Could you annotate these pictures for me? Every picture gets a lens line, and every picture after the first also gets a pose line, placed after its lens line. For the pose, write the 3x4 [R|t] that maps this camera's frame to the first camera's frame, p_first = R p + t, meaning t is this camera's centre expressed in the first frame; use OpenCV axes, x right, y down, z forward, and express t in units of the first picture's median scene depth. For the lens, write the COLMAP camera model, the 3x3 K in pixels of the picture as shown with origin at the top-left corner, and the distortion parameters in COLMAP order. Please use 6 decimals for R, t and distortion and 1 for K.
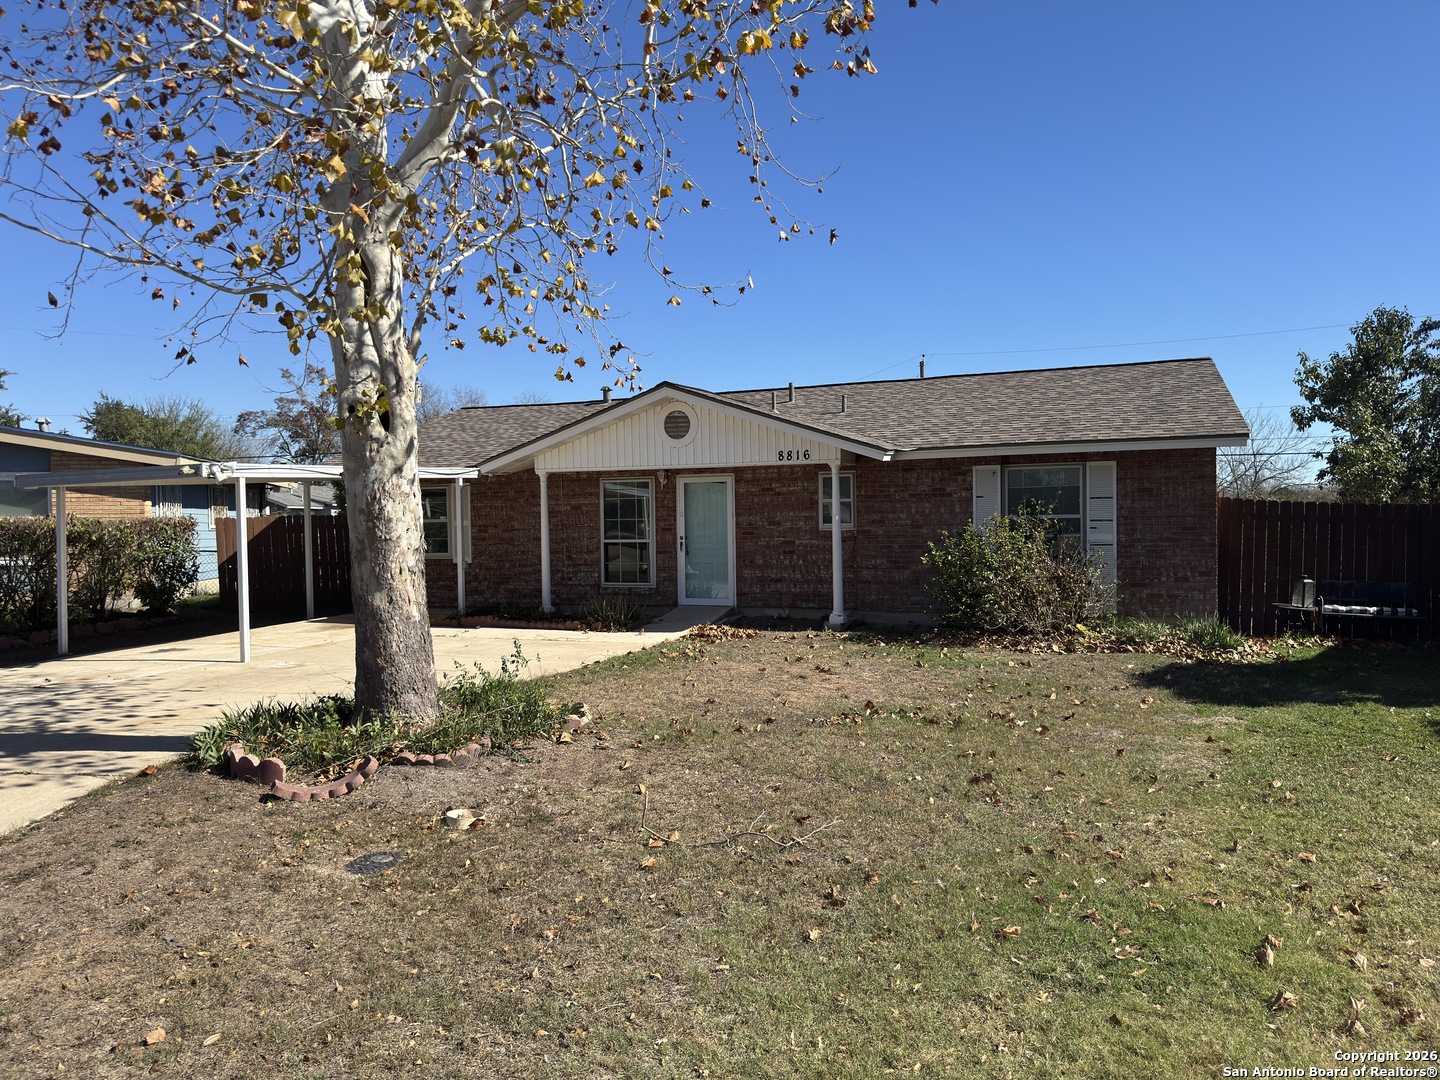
lens RADIAL K [[1022.2, 0, 720.0], [0, 1022.2, 540.0], [0, 0, 1]] dist [0.070853, -0.004431]
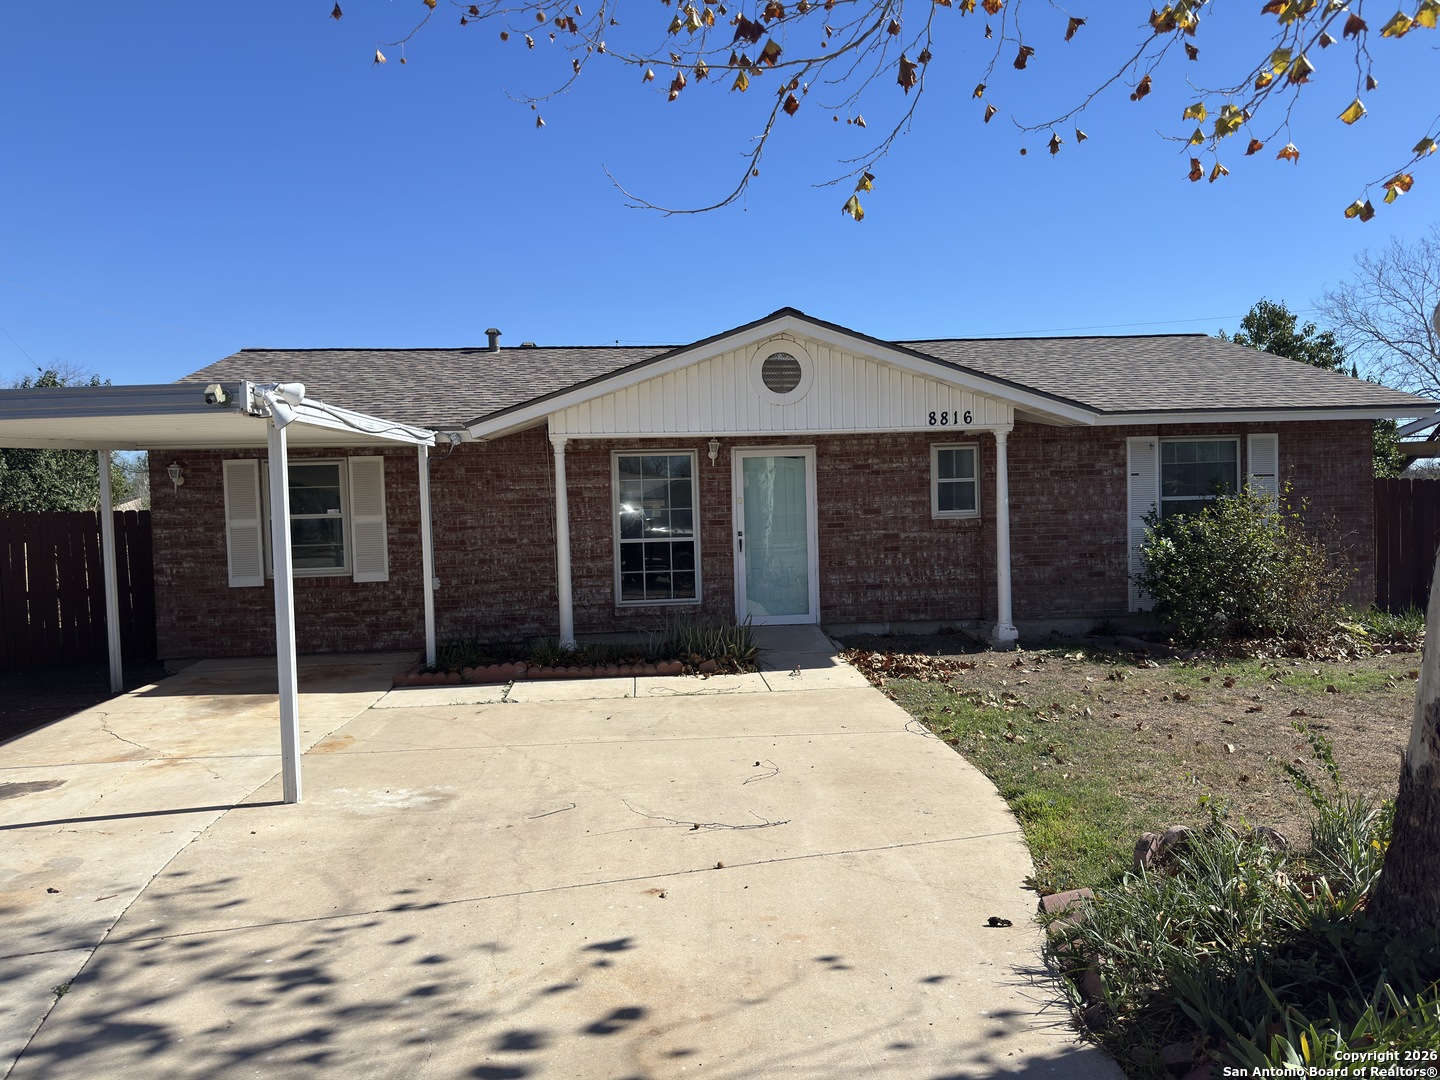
lens RADIAL K [[1022.2, 0, 720.0], [0, 1022.2, 540.0], [0, 0, 1]] dist [0.070853, -0.004431]
pose [[0.895809, -0.023609, 0.443812, -0.385541], [0.024473, 0.999693, 0.003782, -0.000675], [-0.443765, 0.007473, 0.896112, 0.374429]]
